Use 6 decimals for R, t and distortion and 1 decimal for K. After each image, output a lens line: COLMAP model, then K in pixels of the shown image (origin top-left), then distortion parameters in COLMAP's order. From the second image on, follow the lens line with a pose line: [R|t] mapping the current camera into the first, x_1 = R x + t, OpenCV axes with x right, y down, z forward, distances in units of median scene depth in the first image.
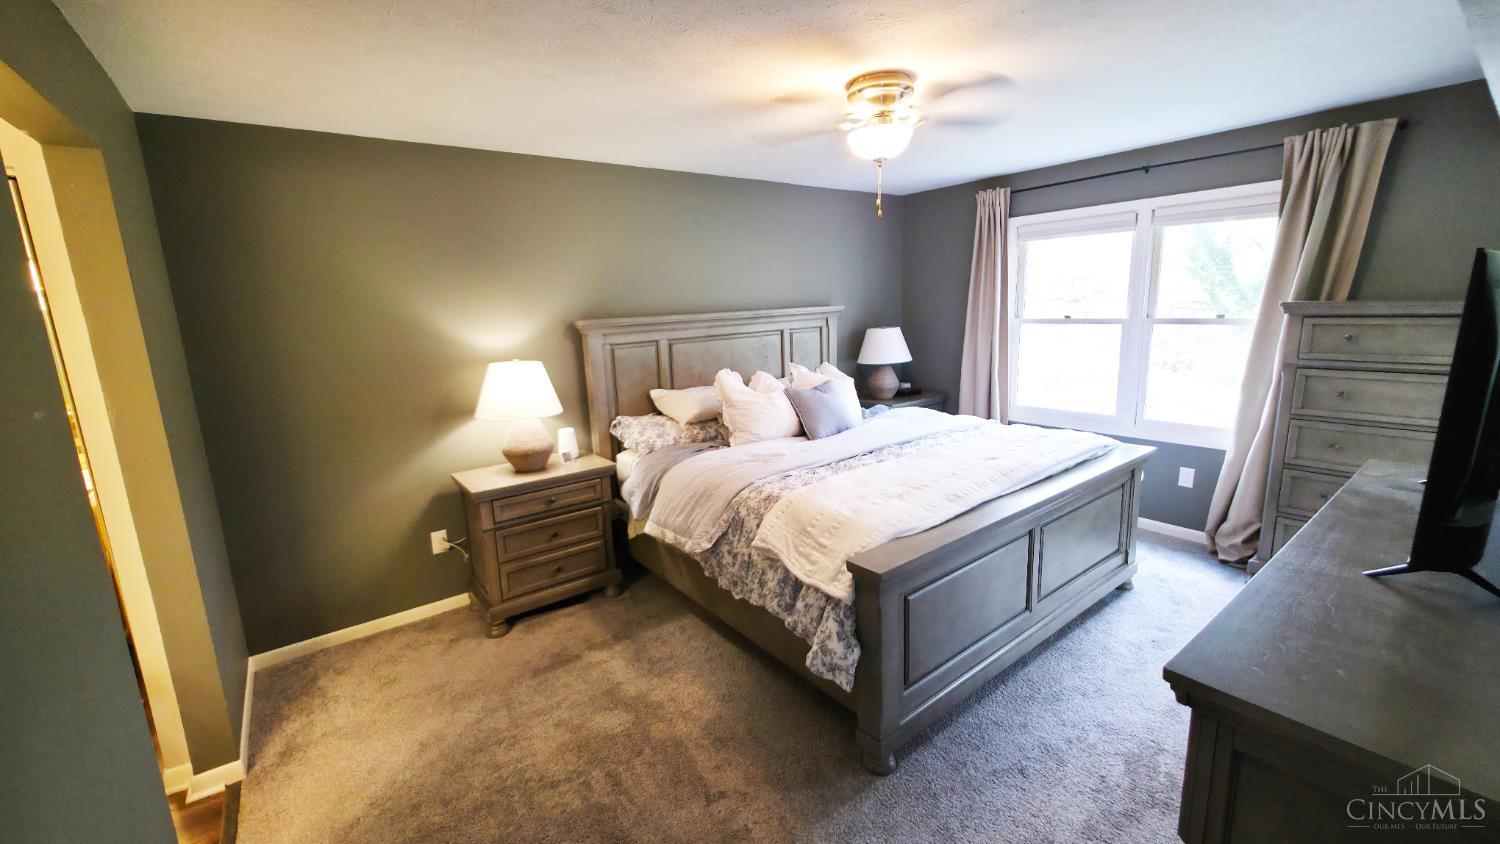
lens RADIAL K [[600.9, 0, 741.1], [0, 600.9, 418.8], [0, 0, 1]] dist [0.000215, 0.000459]
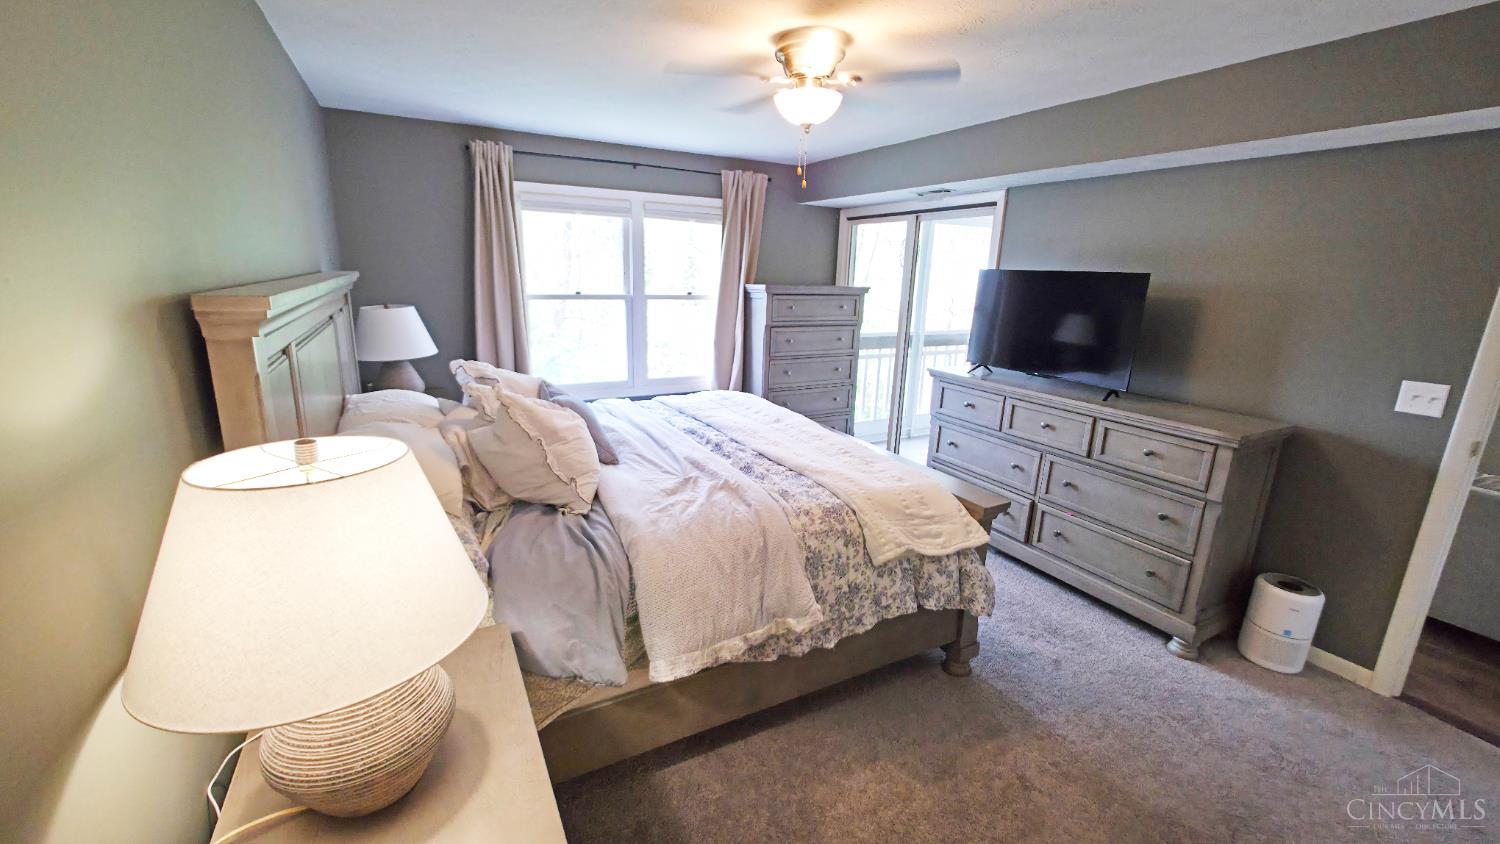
lens RADIAL K [[600.9, 0, 741.1], [0, 600.9, 418.8], [0, 0, 1]] dist [0.000215, 0.000459]
pose [[0.148346, -0.197435, 0.969027, -0.643531], [0.155316, 0.972360, 0.174337, -0.134987], [-0.976663, 0.124643, 0.174911, 0.812987]]
